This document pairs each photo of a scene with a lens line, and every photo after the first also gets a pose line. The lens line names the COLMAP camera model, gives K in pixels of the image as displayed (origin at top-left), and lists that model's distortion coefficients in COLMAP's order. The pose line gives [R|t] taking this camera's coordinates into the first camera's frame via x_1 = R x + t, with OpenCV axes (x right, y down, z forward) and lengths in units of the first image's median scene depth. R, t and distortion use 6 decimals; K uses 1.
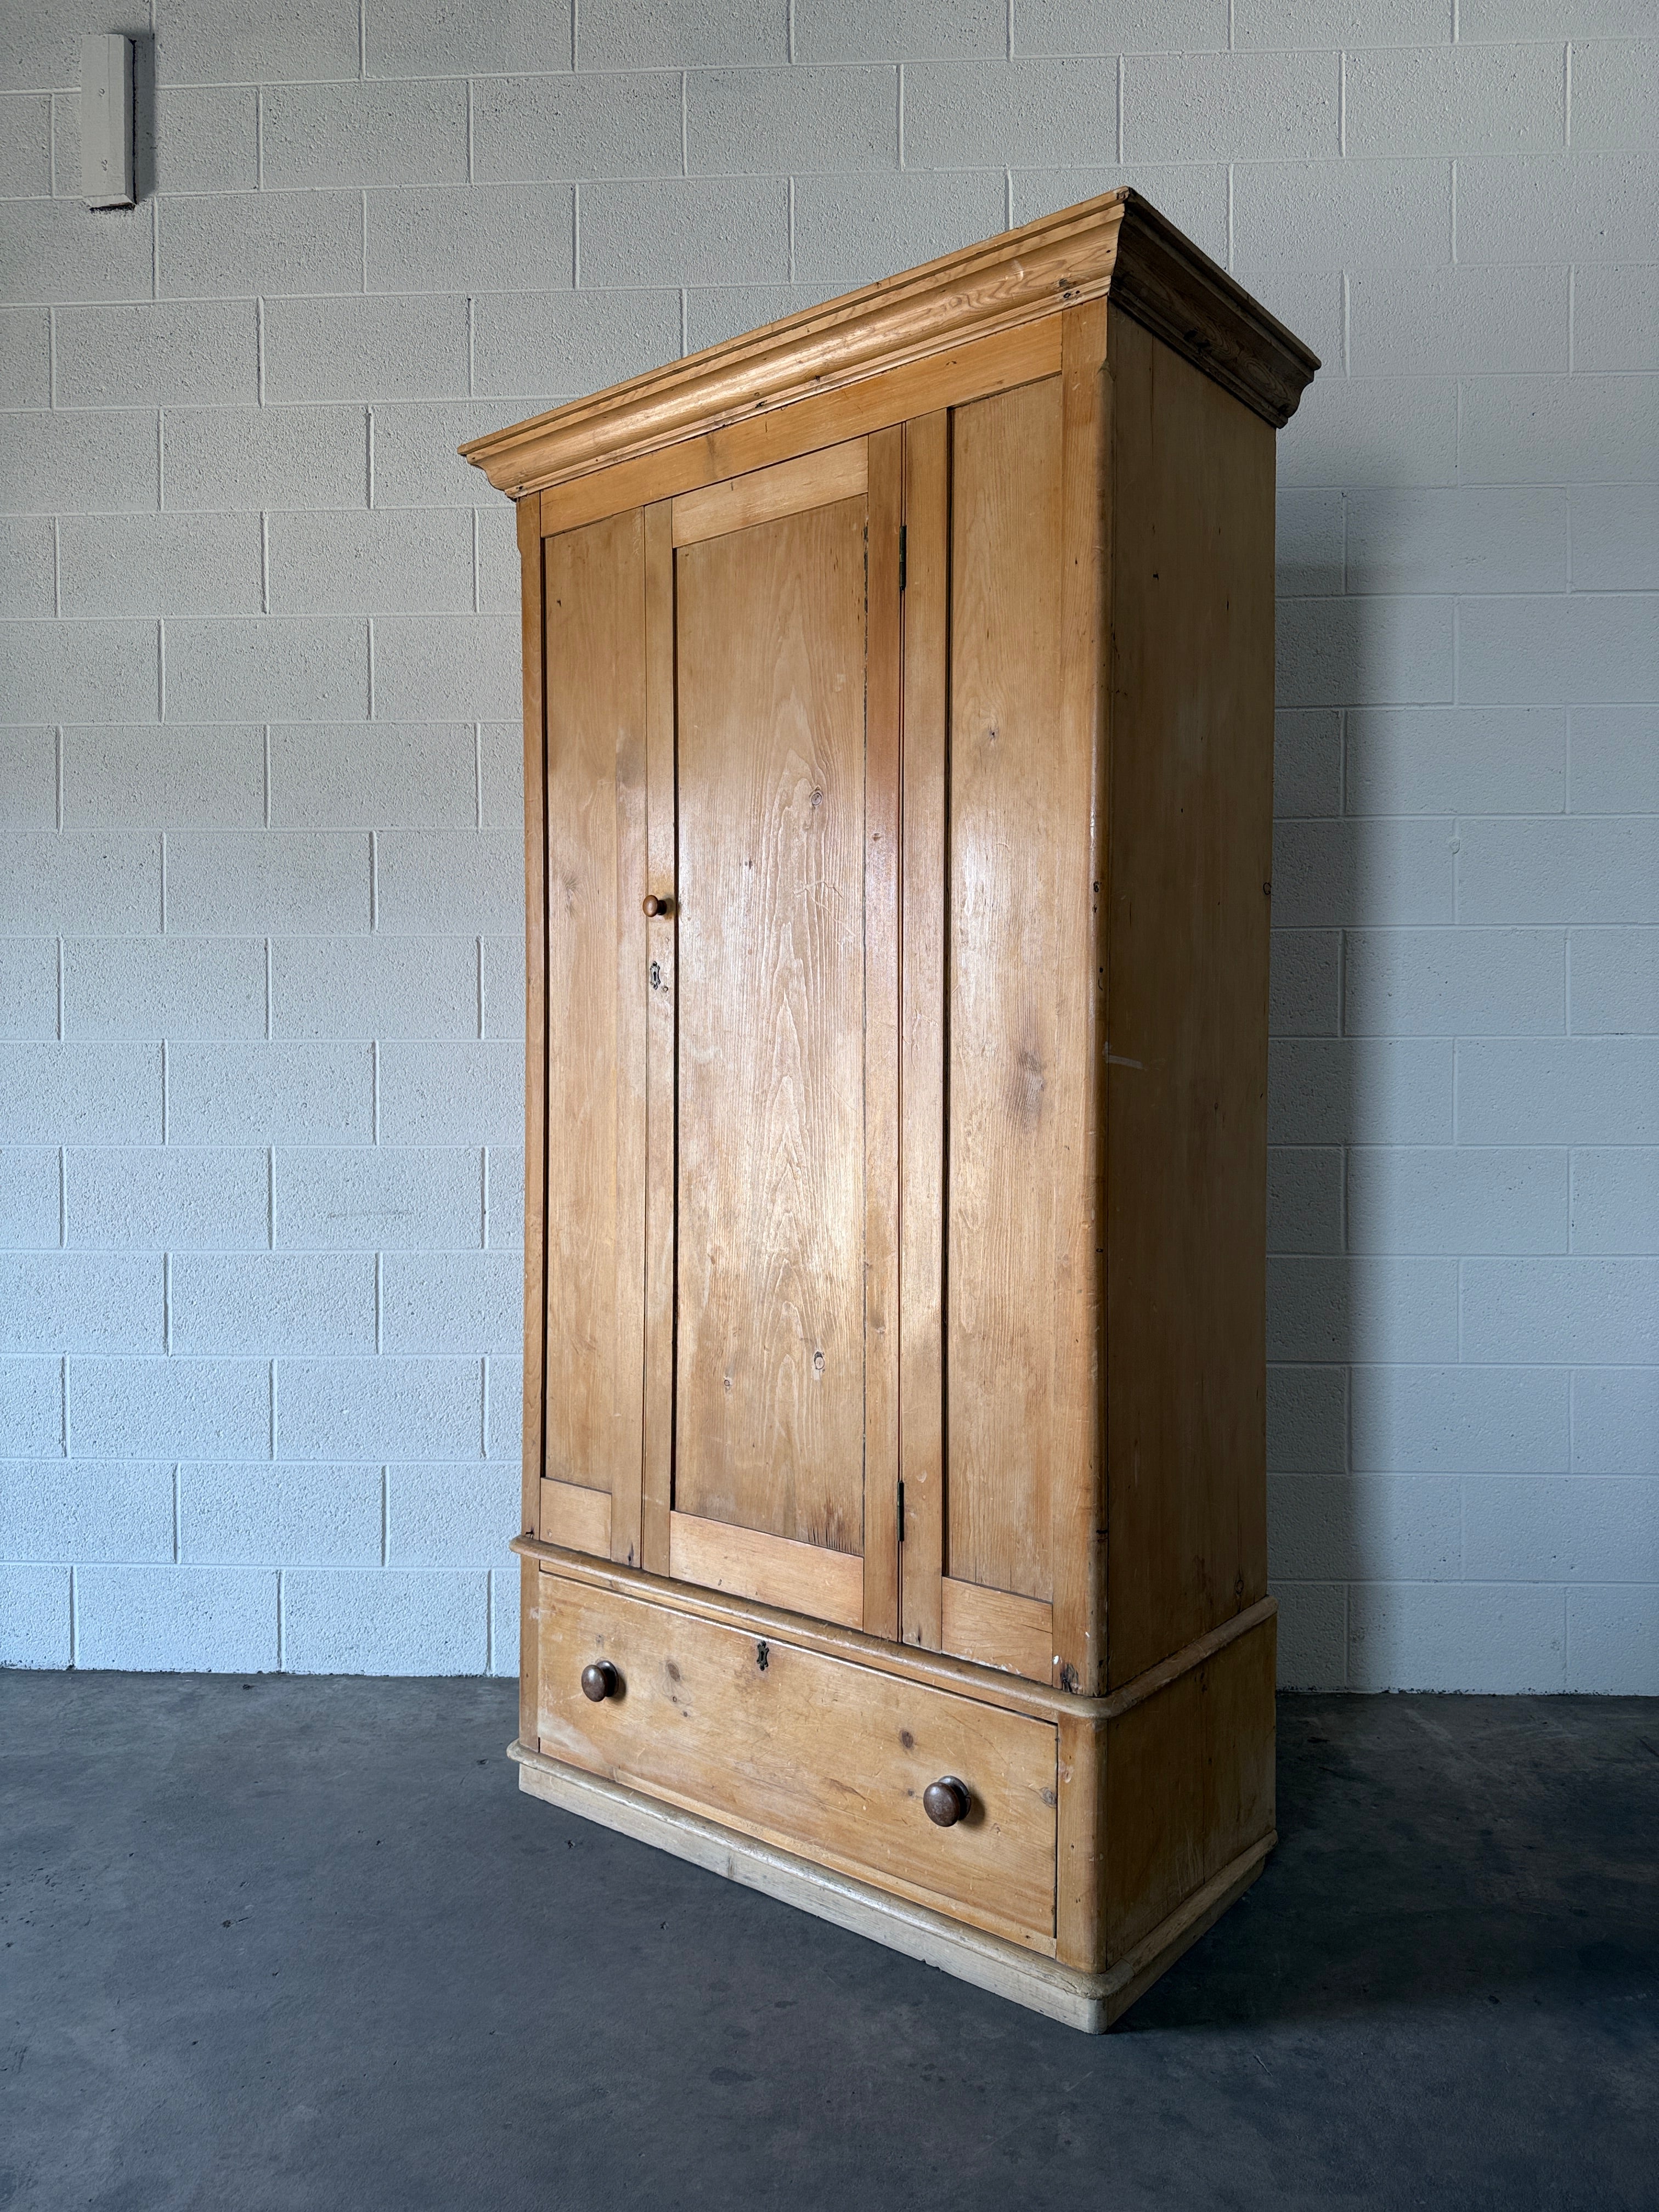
lens RADIAL K [[1567.0, 0, 834.6], [0, 1567.0, 1102.8], [0, 0, 1]] dist [0.012223, -0.019225]
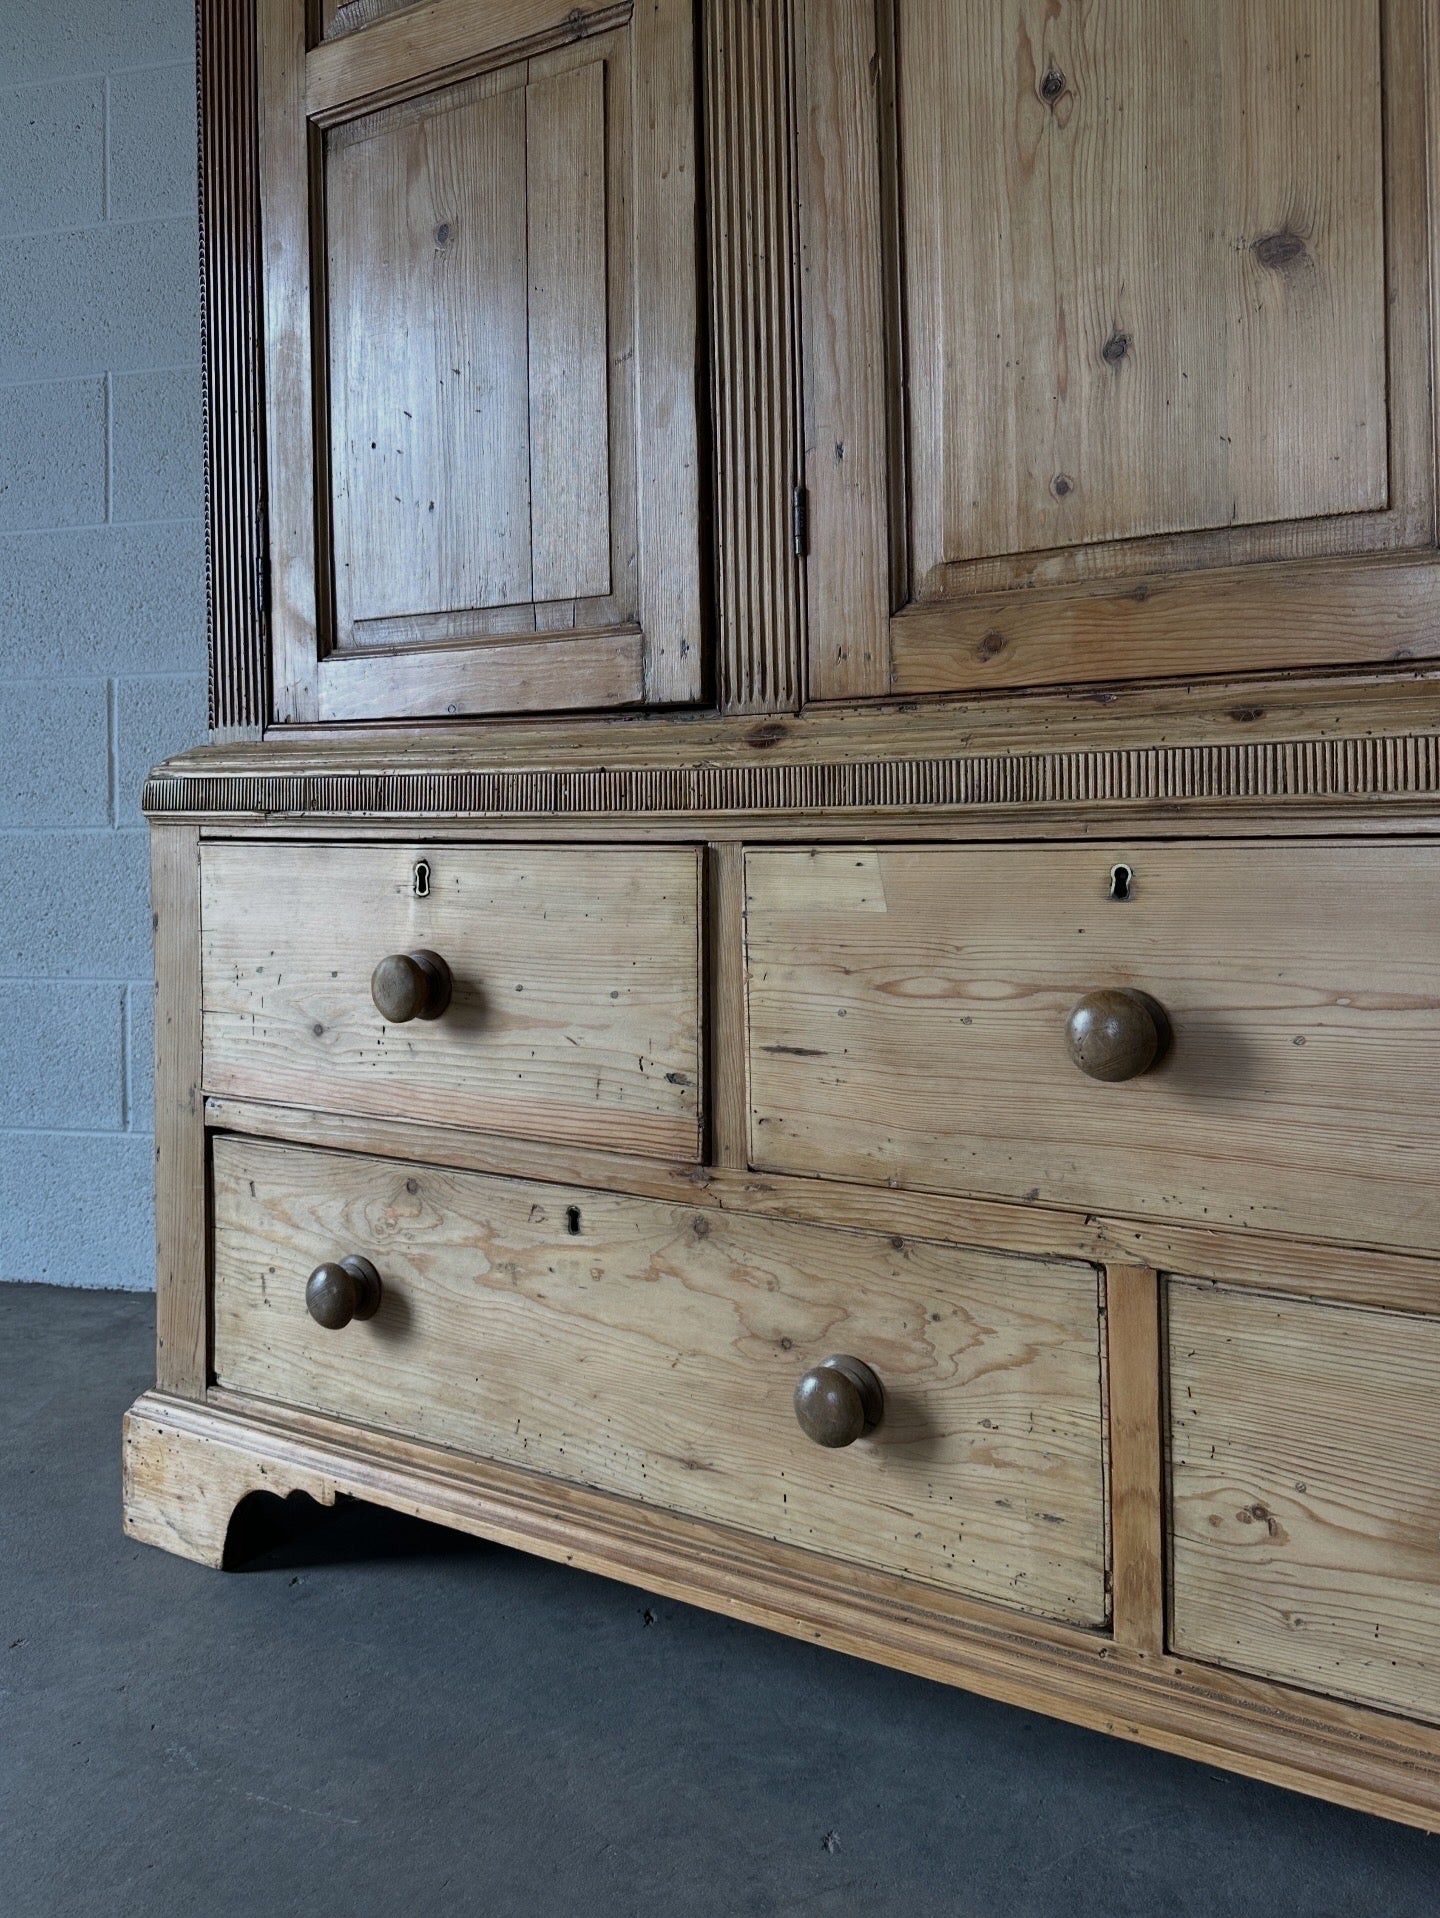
lens RADIAL K [[1515.3, 0, 642.1], [0, 1515.3, 830.3], [0, 0, 1]] dist [0.029537, -0.008703]
pose [[0.969475, -0.015053, -0.244730, -0.037306], [0.010135, 0.999721, -0.021343, 0.185692], [0.244982, 0.018211, 0.969356, 0.425101]]
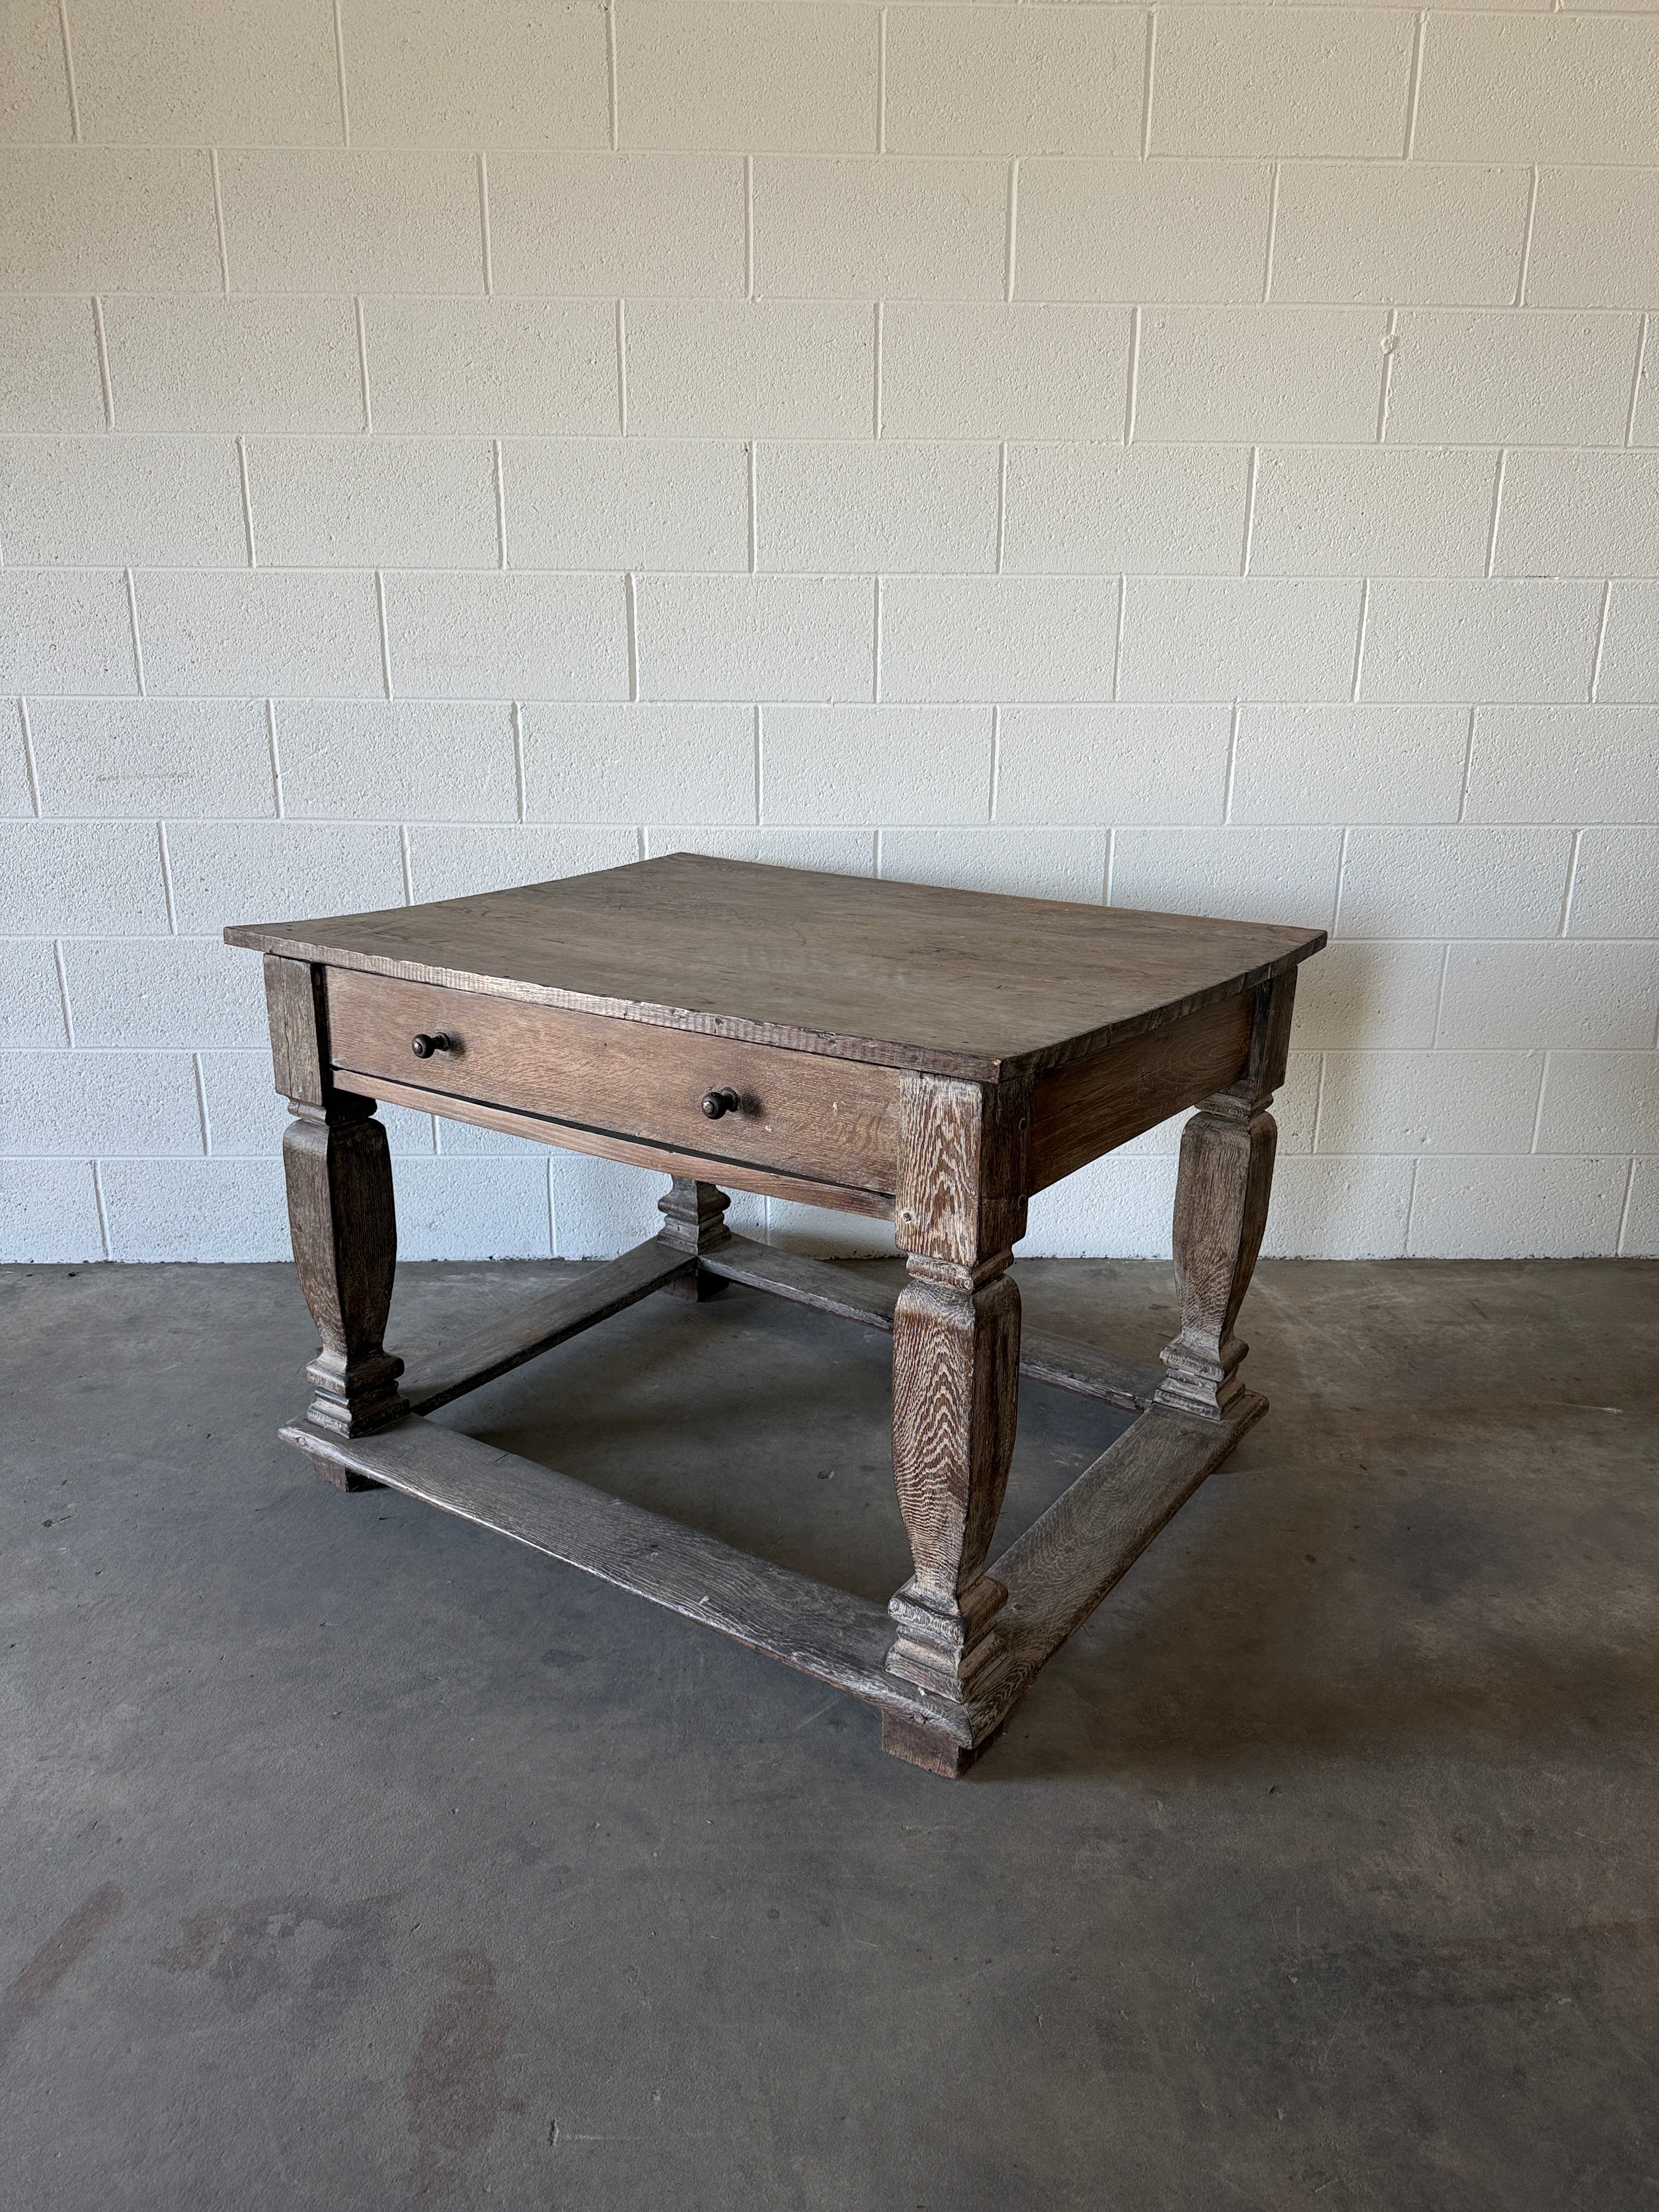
lens RADIAL K [[1567.0, 0, 835.2], [0, 1567.0, 1110.4], [0, 0, 1]] dist [0.012223, -0.019225]
pose [[0.997432, -0.012752, 0.070472, 0.025740], [-0.007780, 0.958902, 0.283630, -0.002388], [-0.071193, -0.283450, 0.956341, 0.077568]]
